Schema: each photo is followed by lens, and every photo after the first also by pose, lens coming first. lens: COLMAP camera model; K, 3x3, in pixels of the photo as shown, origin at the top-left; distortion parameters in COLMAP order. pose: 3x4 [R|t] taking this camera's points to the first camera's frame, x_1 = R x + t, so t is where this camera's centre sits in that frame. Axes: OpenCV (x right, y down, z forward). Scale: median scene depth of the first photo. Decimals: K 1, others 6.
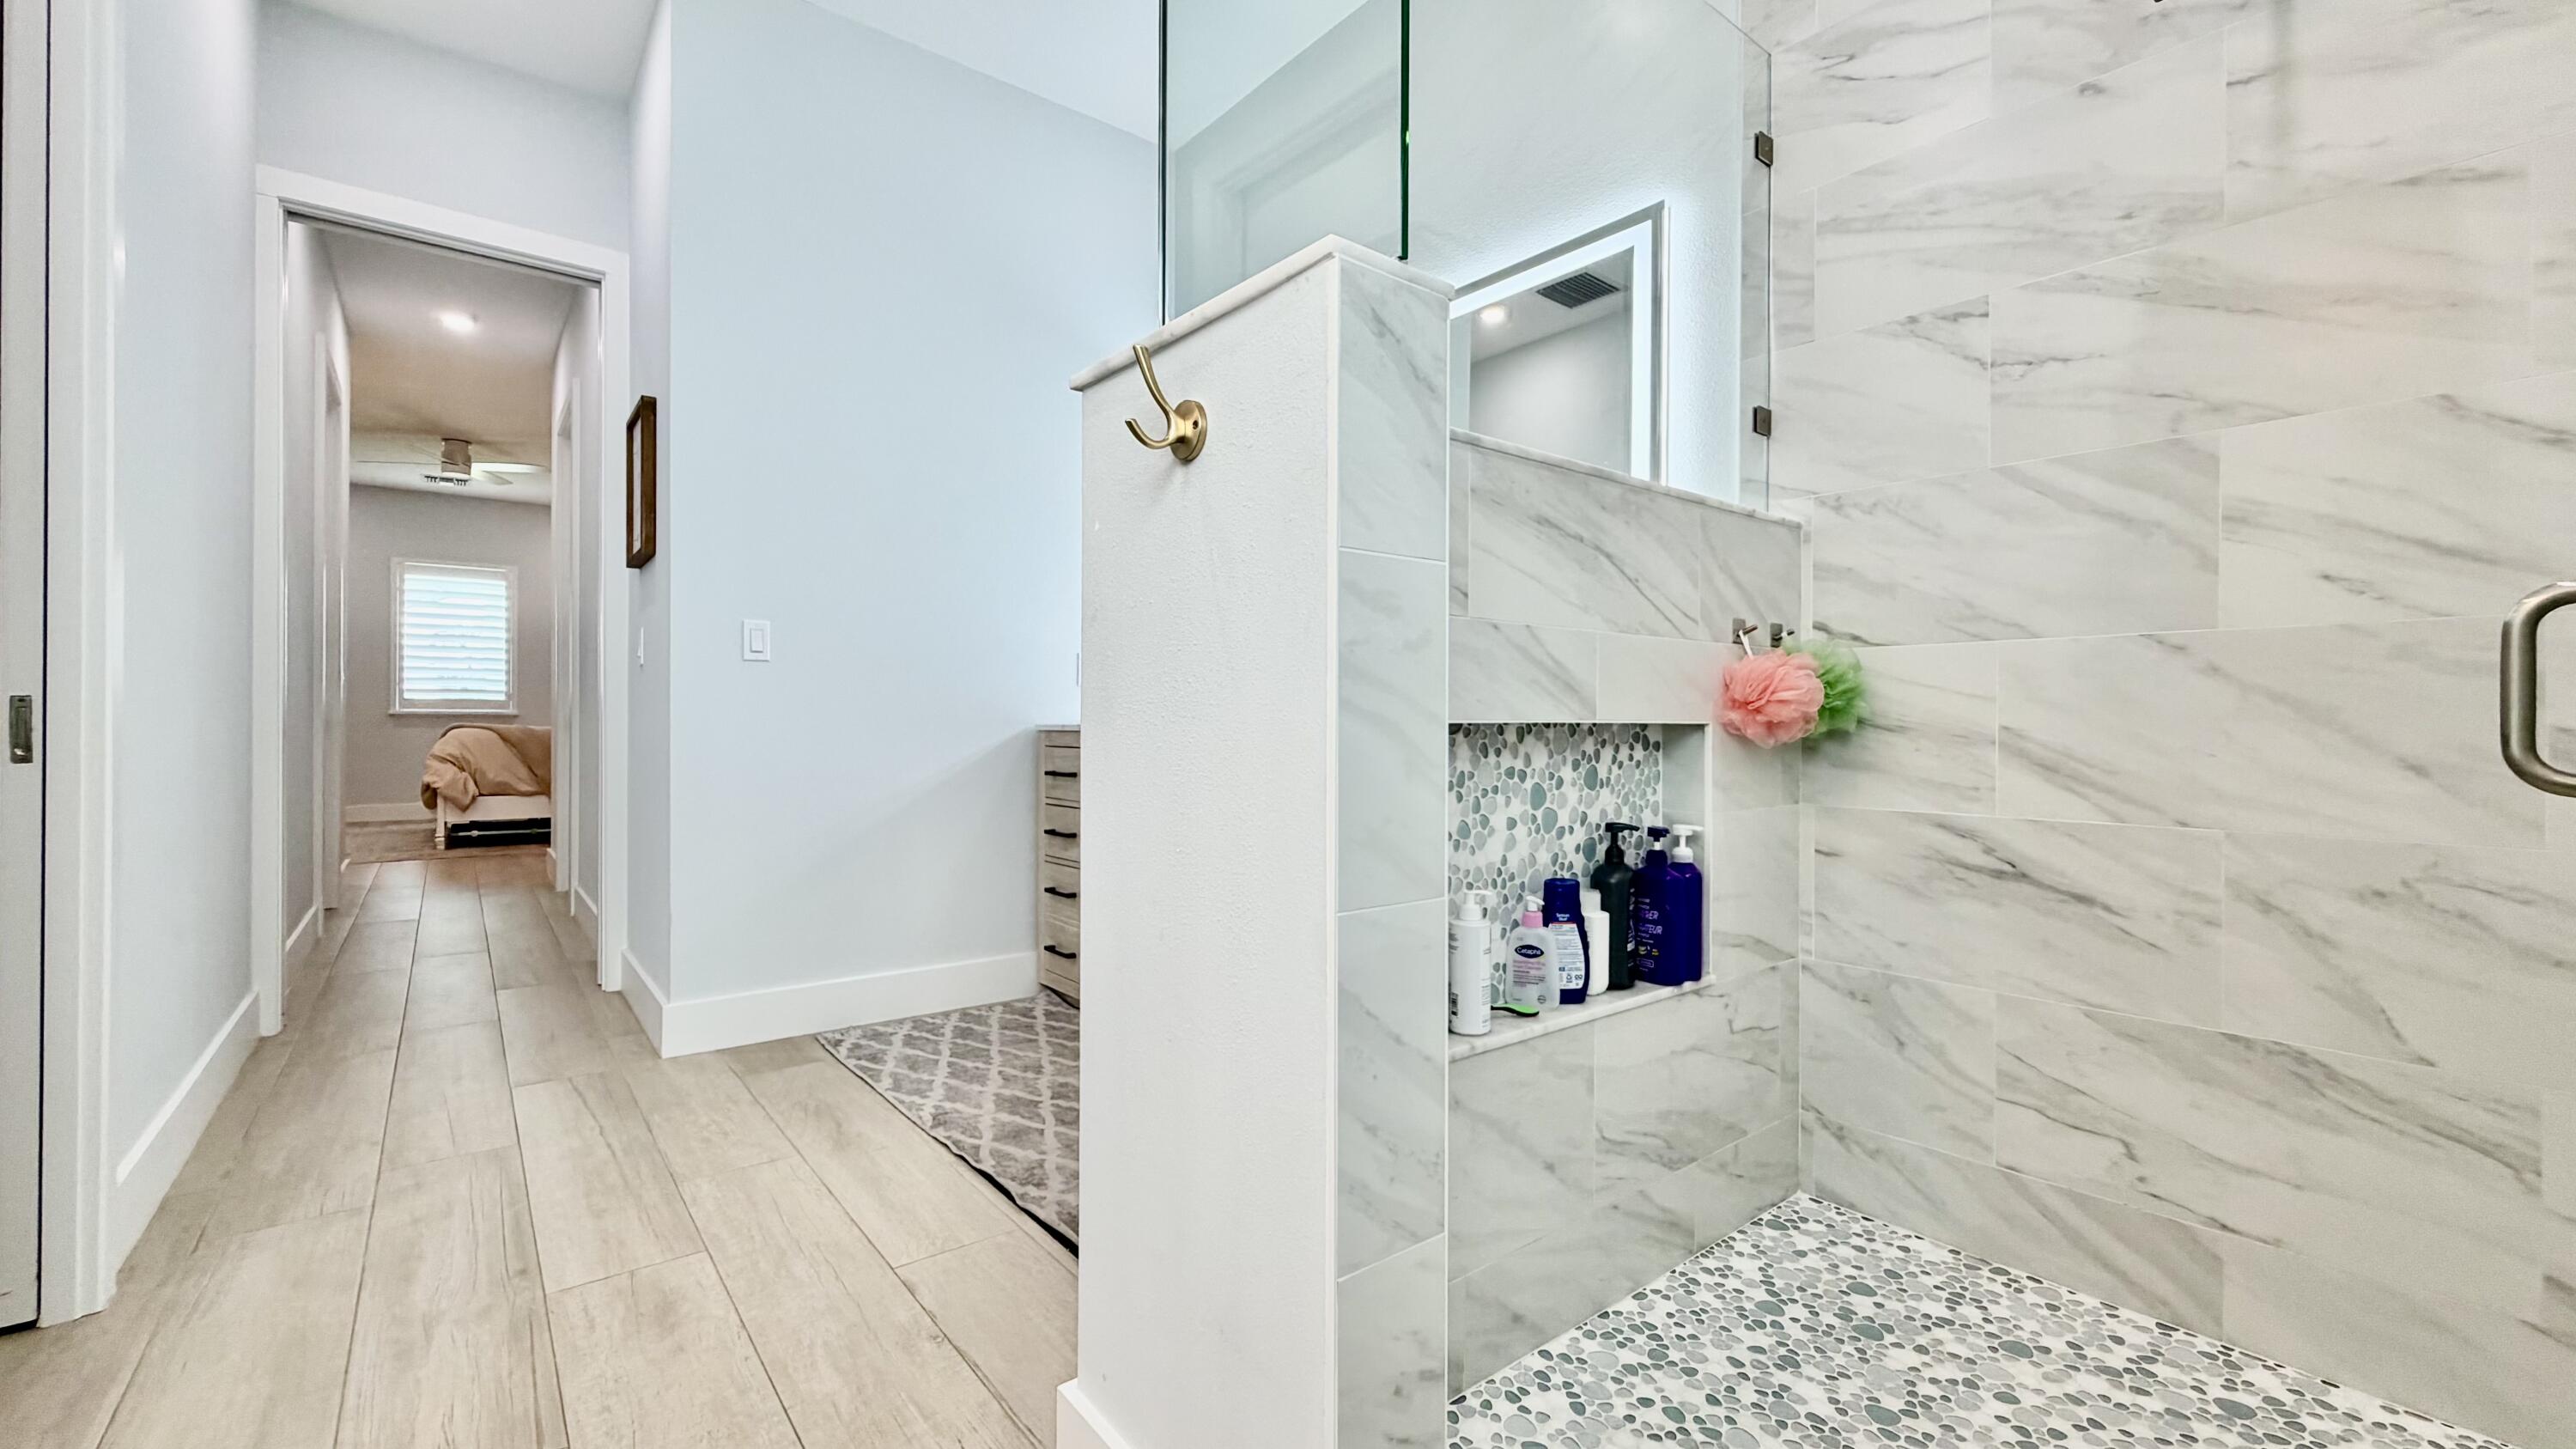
lens RADIAL K [[1084.3, 0, 1288.0], [0, 1084.3, 724.5], [0, 0, 1]] dist [-0.000534, -0.000043]
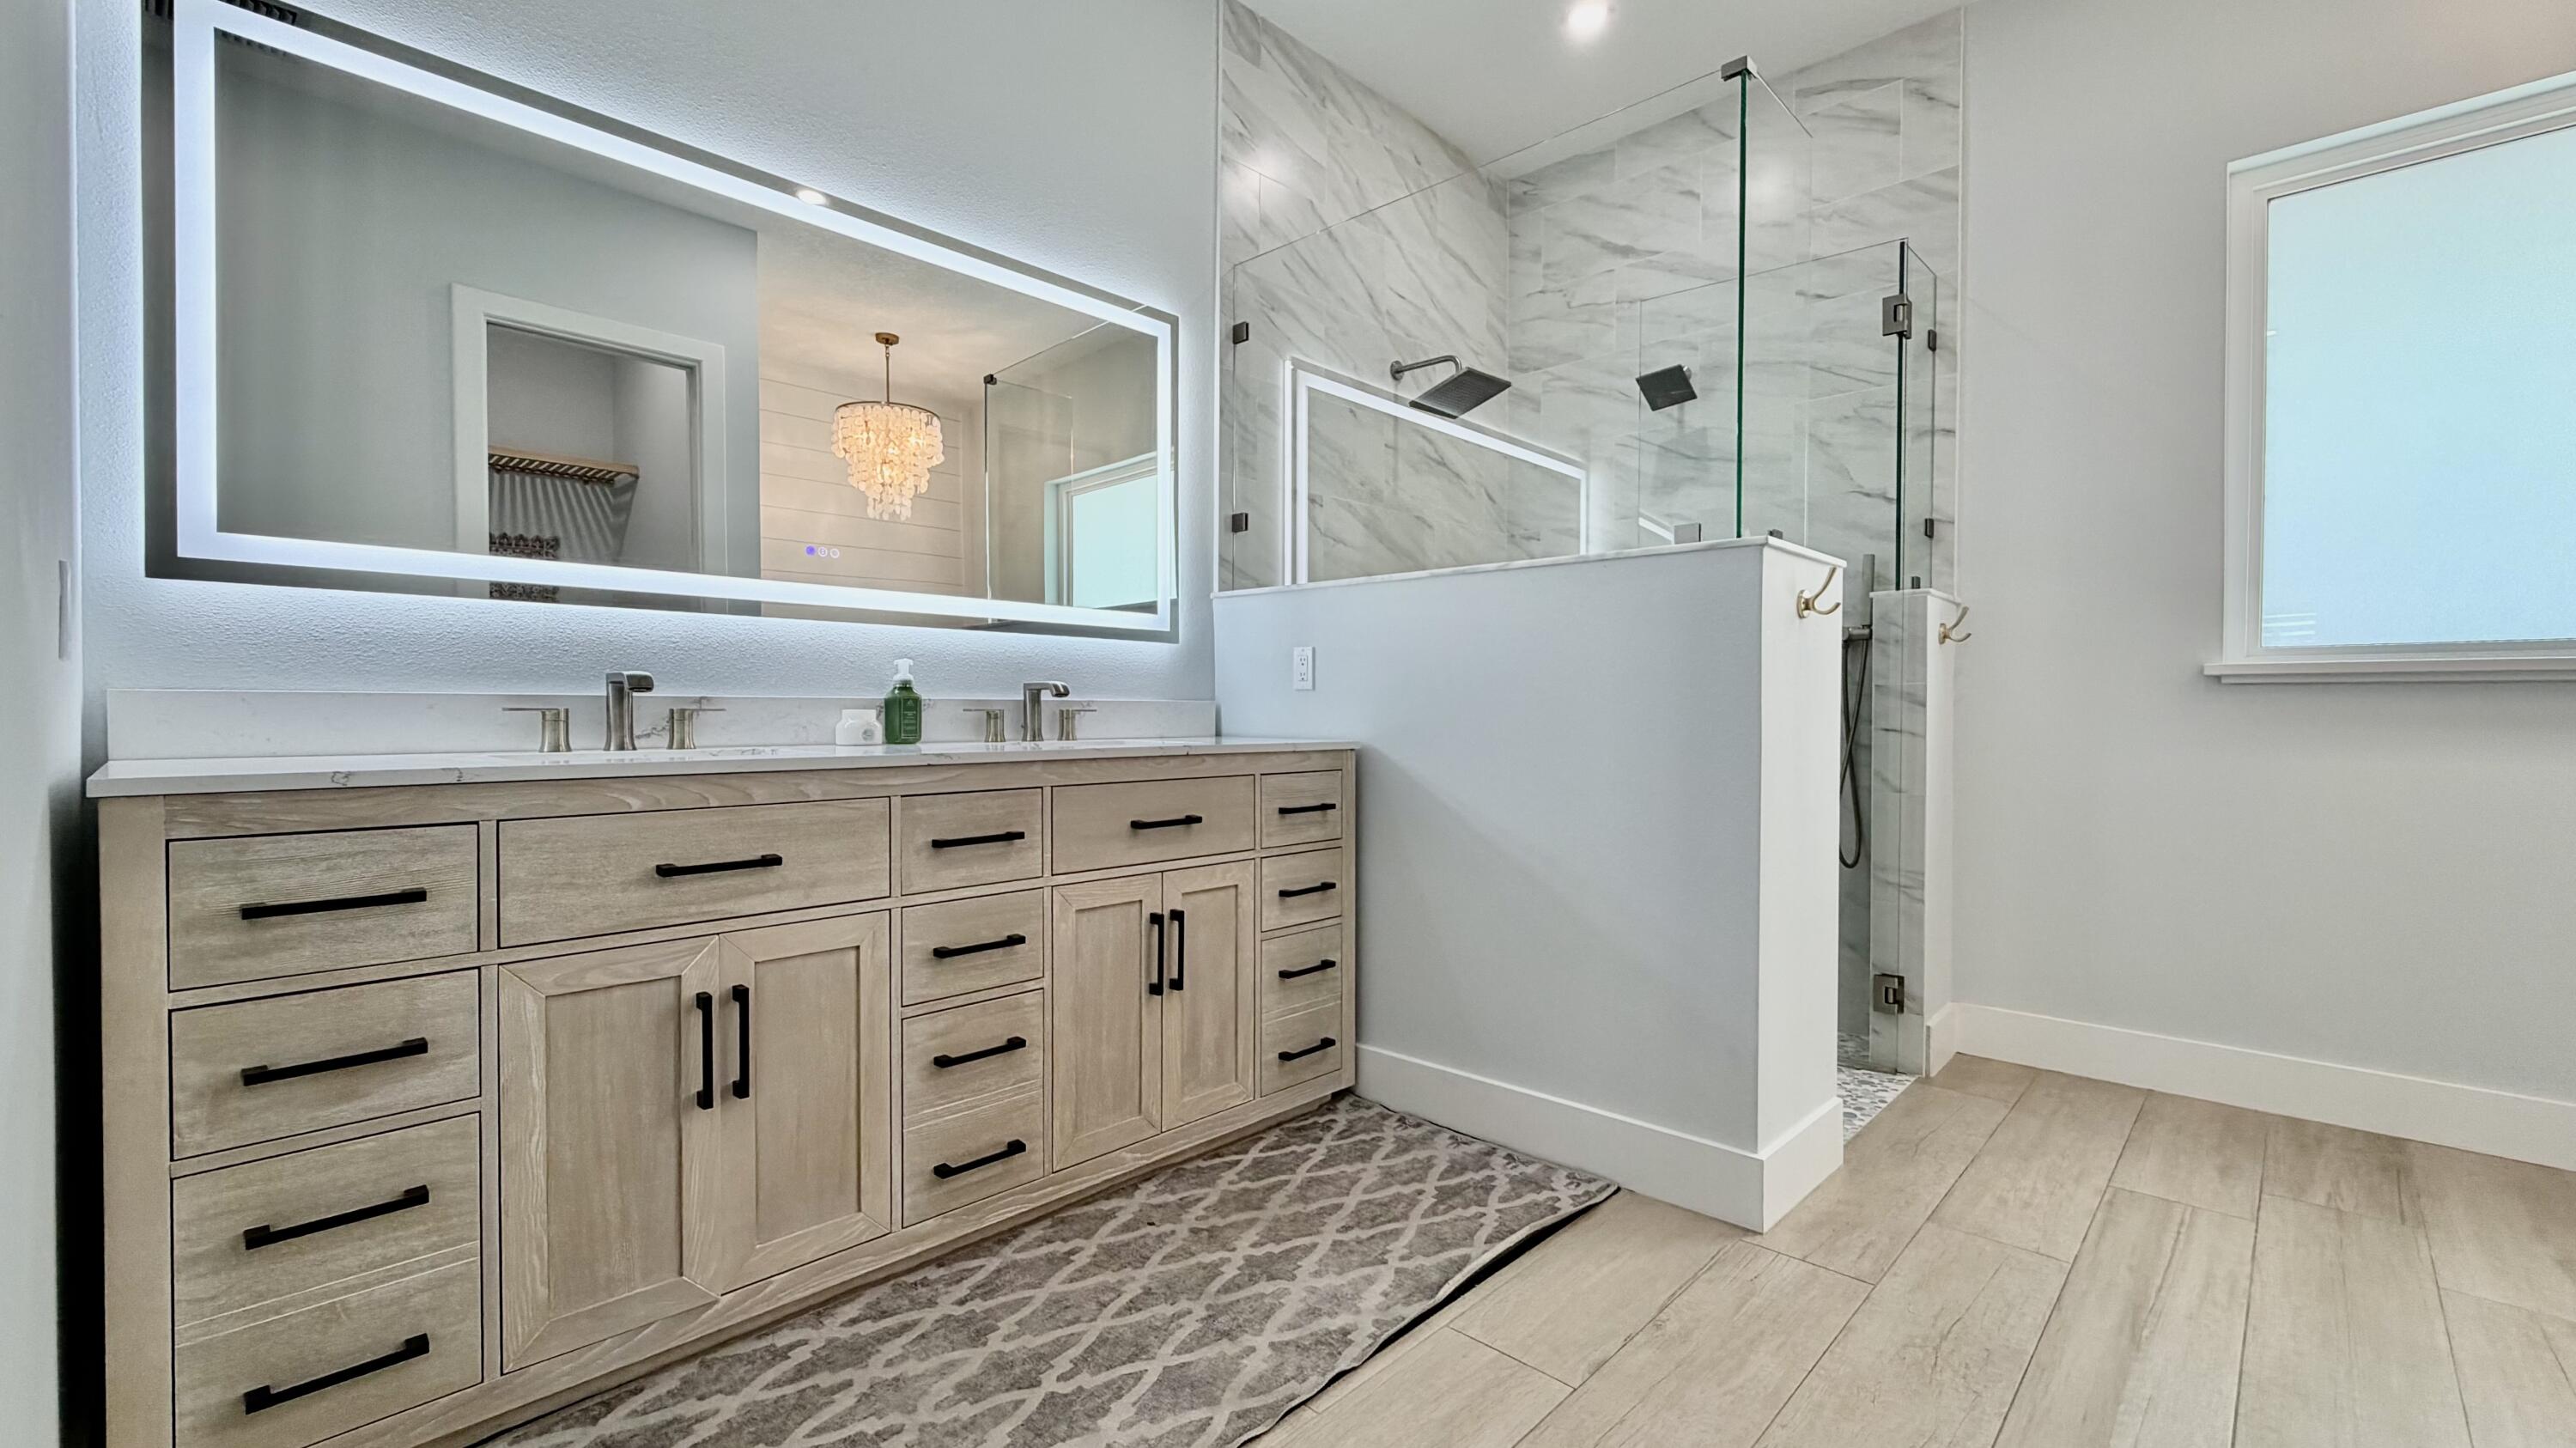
lens RADIAL K [[1084.2, 0, 1288.0], [0, 1084.2, 724.0], [0, 0, 1]] dist [-0.000534, -0.000043]
pose [[-0.155358, -0.026214, 0.987510, -0.892710], [-0.010168, 0.999637, 0.024936, -0.043699], [-0.987806, -0.006167, -0.155569, 1.033711]]
